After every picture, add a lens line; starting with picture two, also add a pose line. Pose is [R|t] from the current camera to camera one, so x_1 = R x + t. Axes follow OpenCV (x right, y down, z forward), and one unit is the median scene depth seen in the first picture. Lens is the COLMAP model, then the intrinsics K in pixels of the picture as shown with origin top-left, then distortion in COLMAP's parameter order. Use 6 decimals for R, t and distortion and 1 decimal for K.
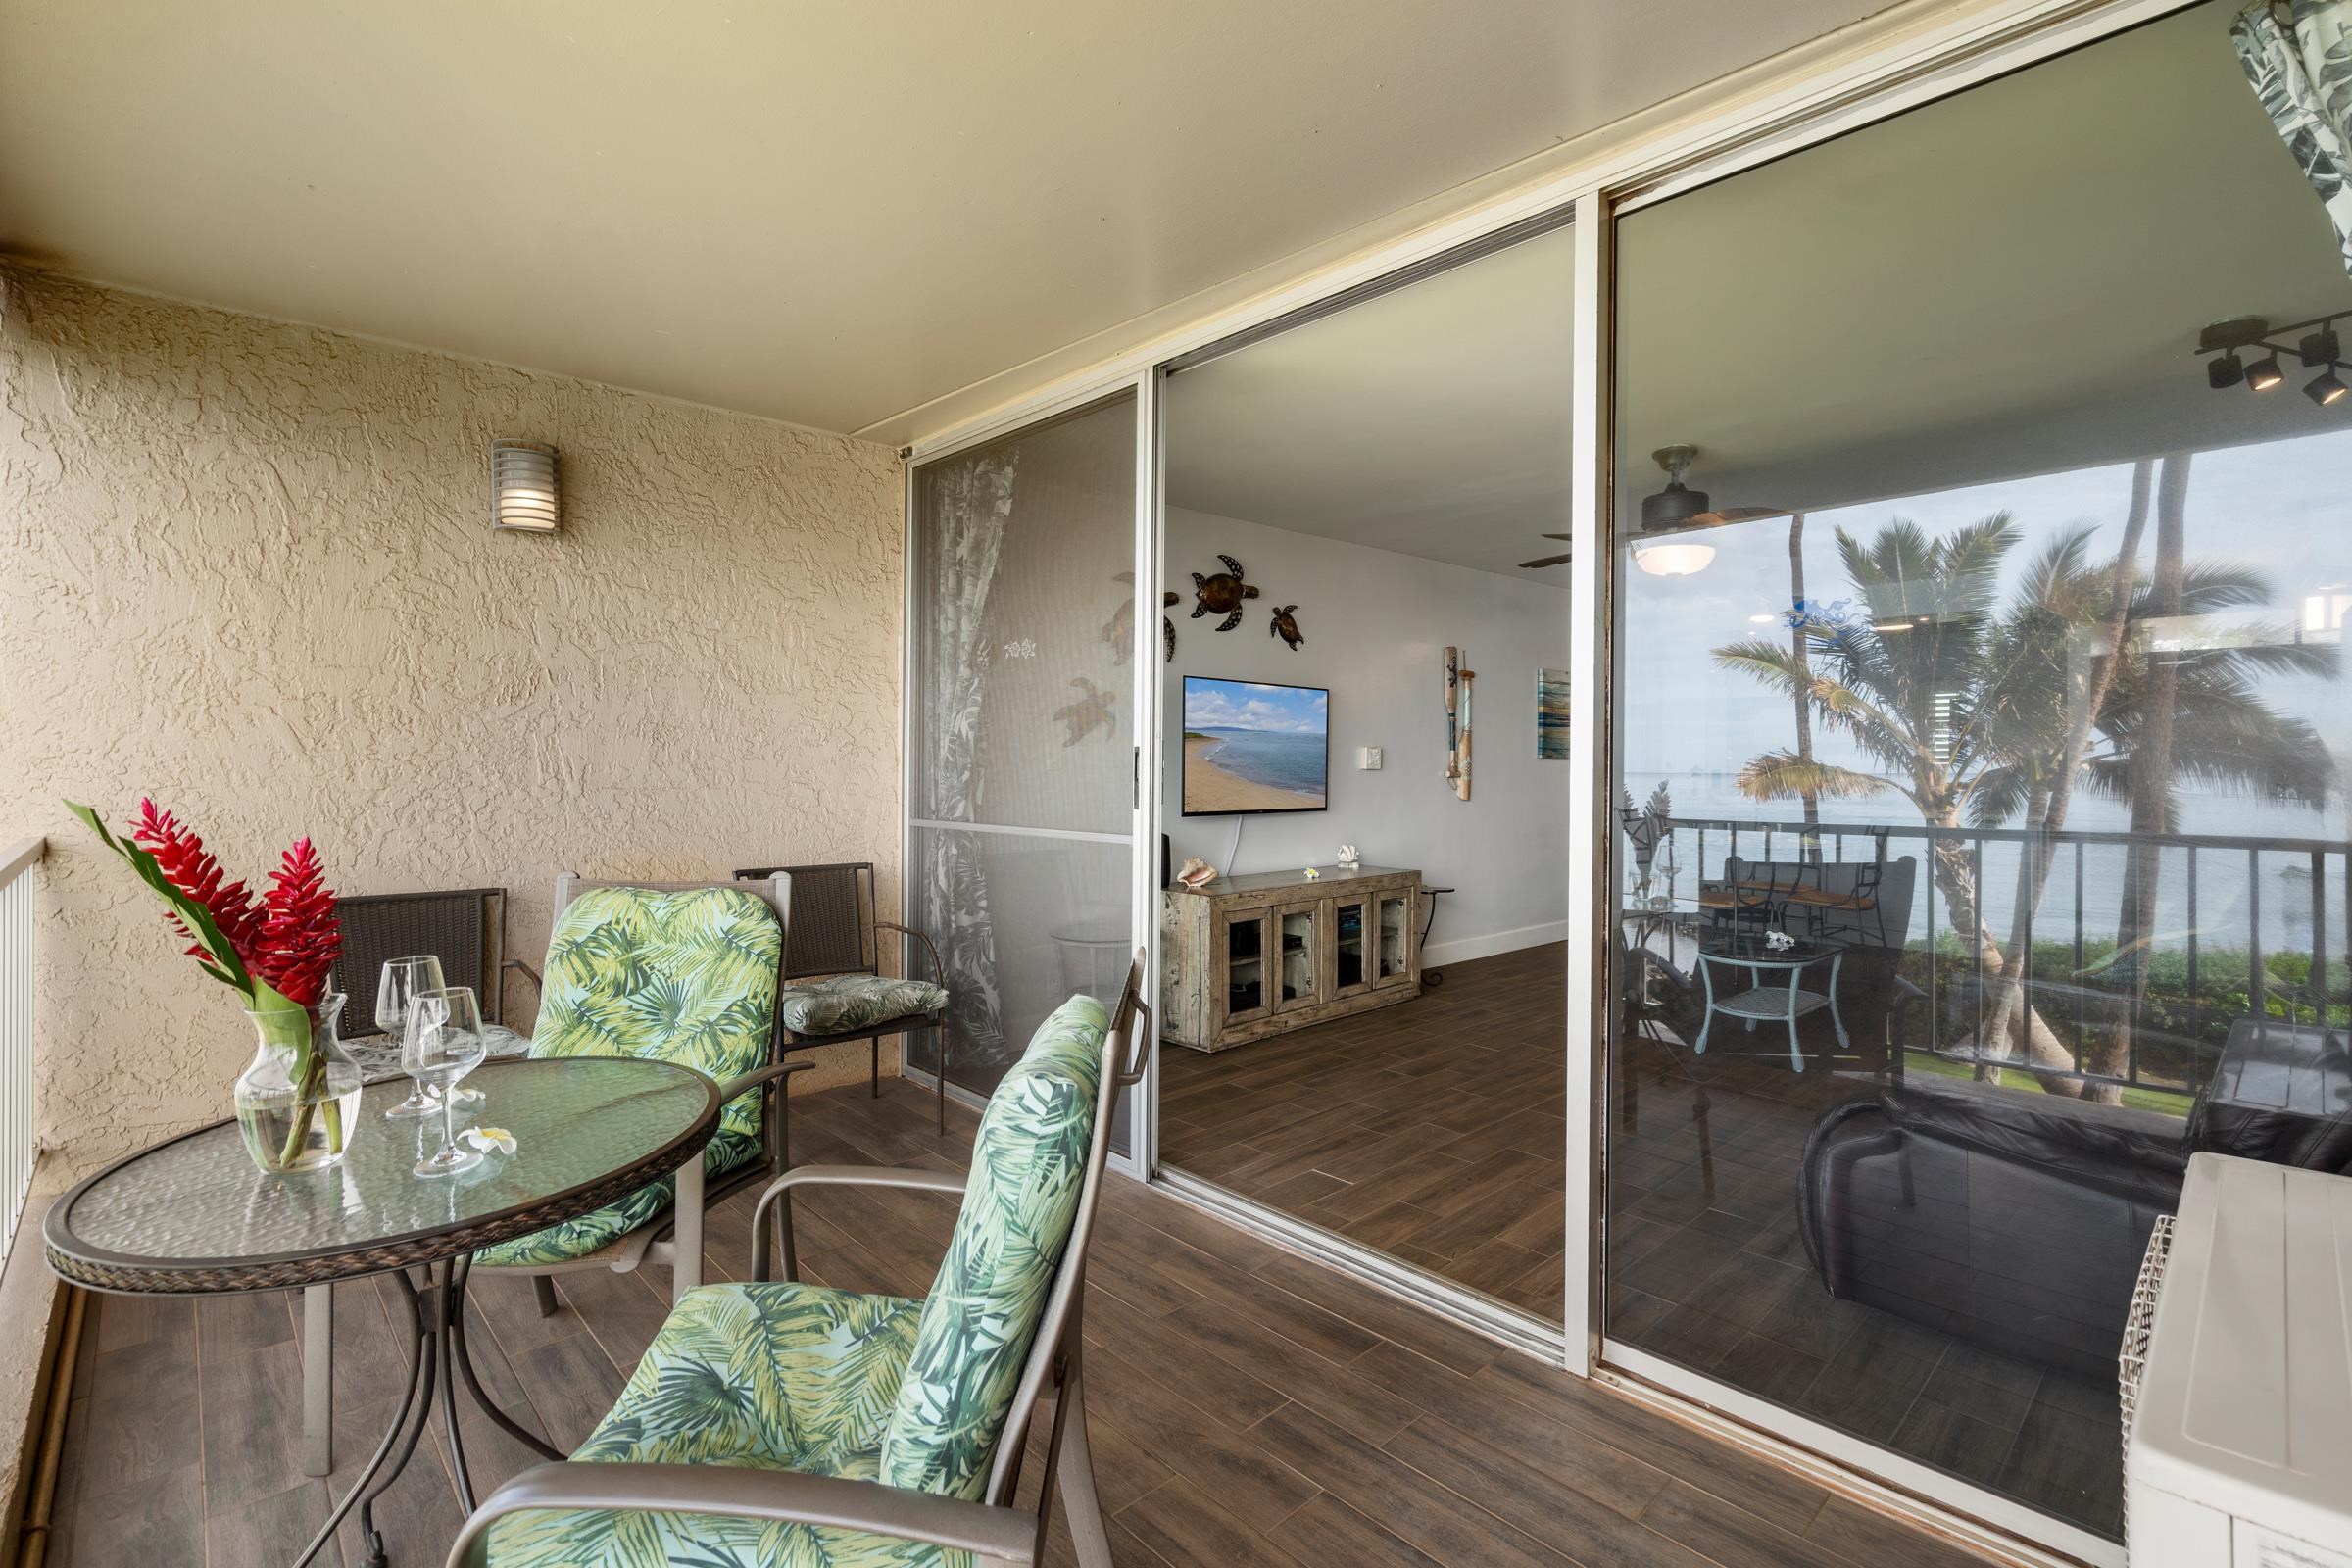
lens RADIAL K [[1068.8, 0, 1180.4], [0, 1068.8, 756.8], [0, 0, 1]] dist [-0.005853, 0.001321]
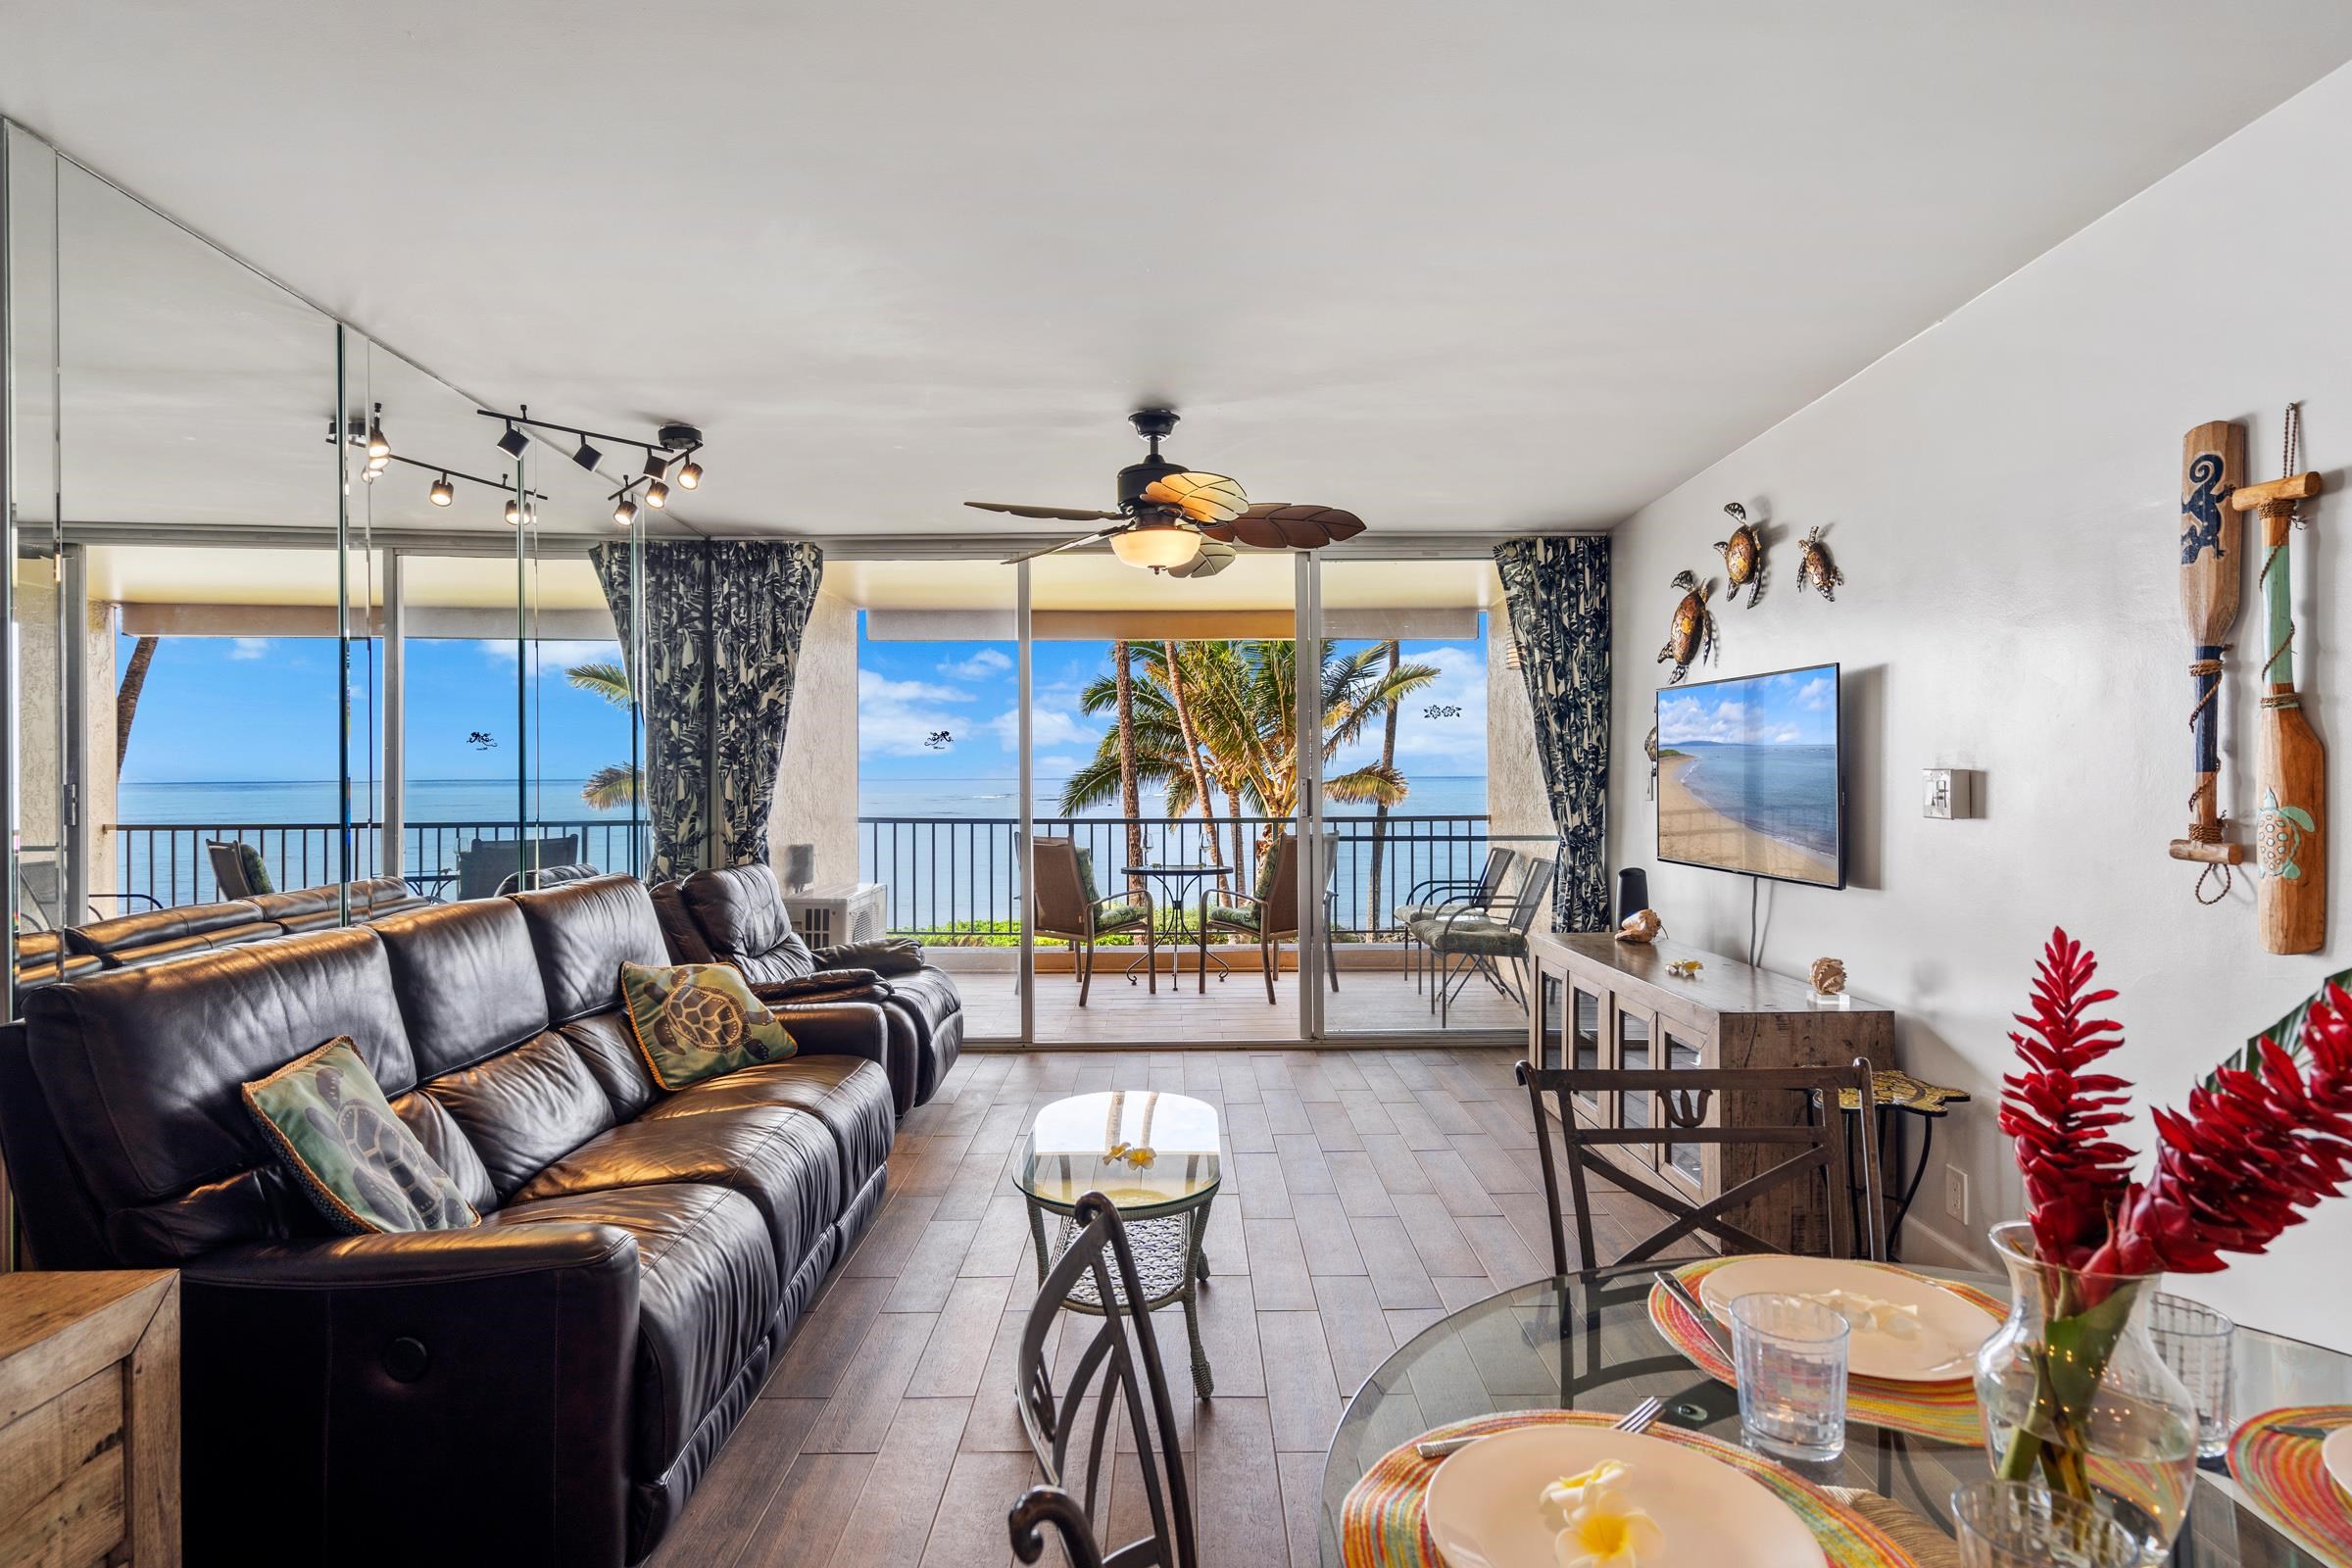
lens RADIAL K [[1181.0, 0, 1171.5], [0, 1181.0, 779.2], [0, 0, 1]] dist [0.000988, 0.001087]
pose [[-0.685033, 0.002026, -0.728509, 1.154800], [0.005978, 0.999978, -0.002840, -0.008188], [0.728487, -0.006301, -0.685030, 1.689882]]
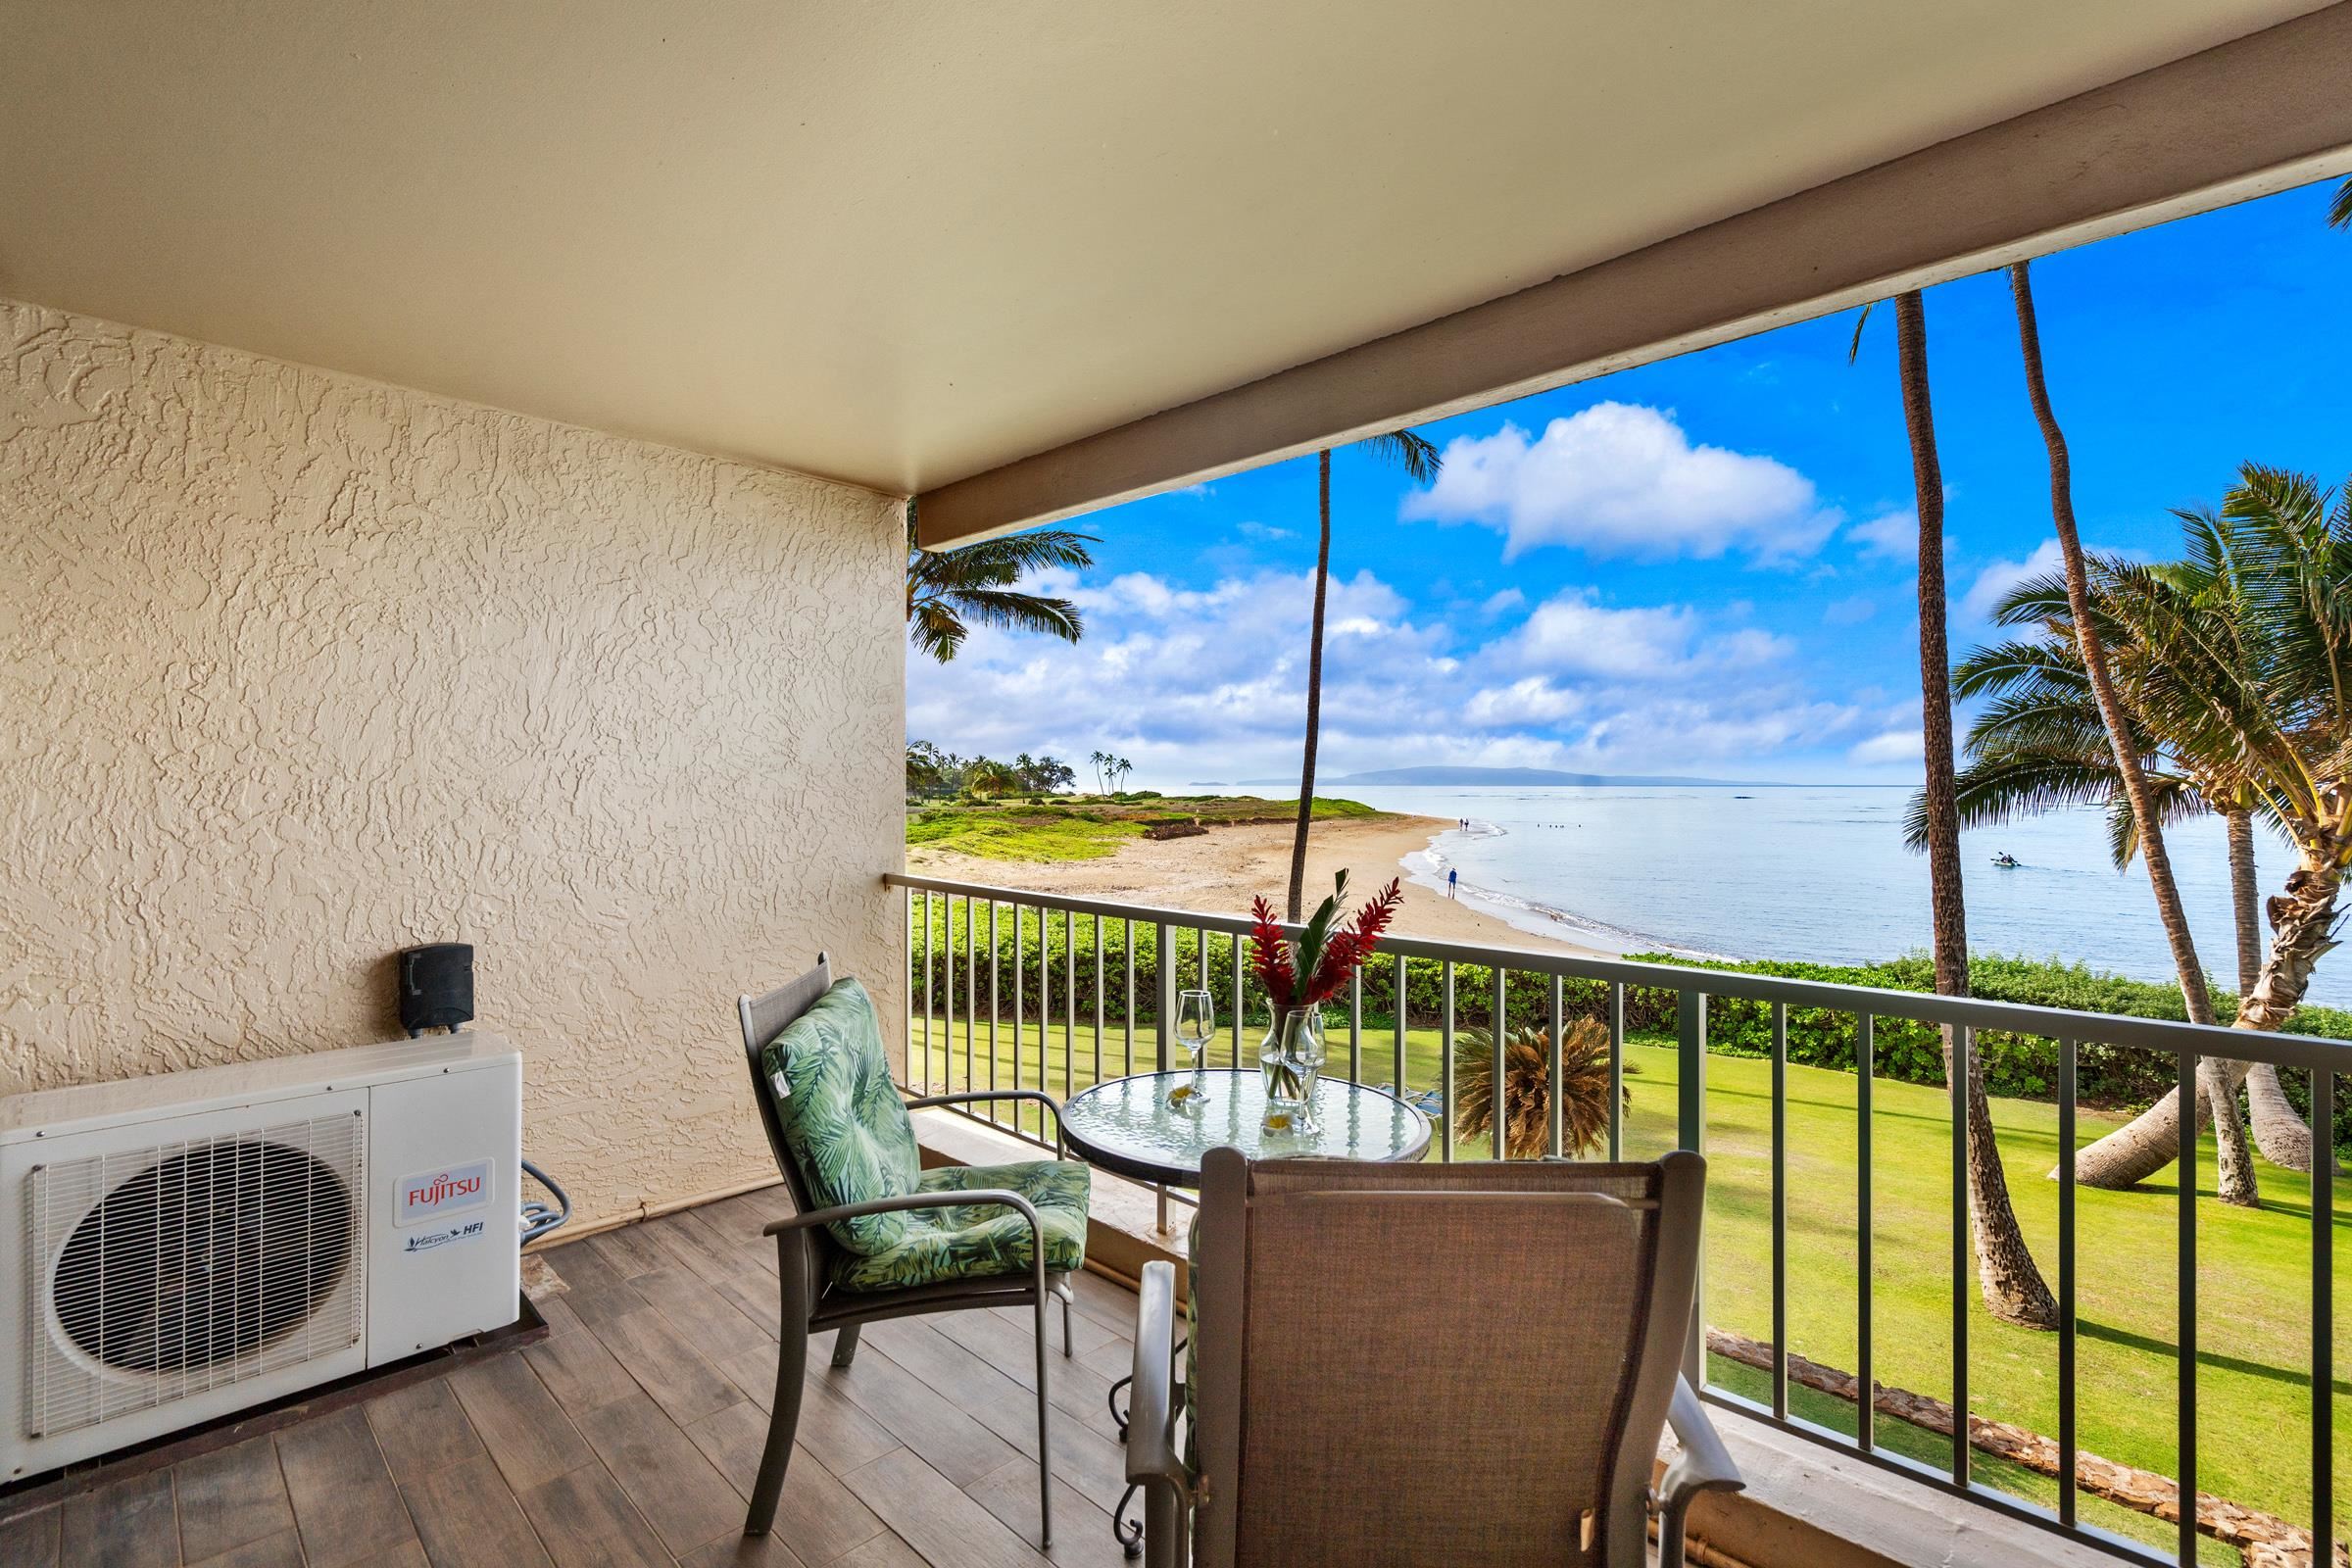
lens RADIAL K [[1064.1, 0, 1176.3], [0, 1064.1, 780.4], [0, 0, 1]] dist [-0.002734, 0.000785]
pose [[-0.999303, -0.002728, -0.037229, -0.205474], [-0.002446, 0.999968, -0.007617, -0.033212], [0.037249, -0.007520, -0.999278, 0.908734]]
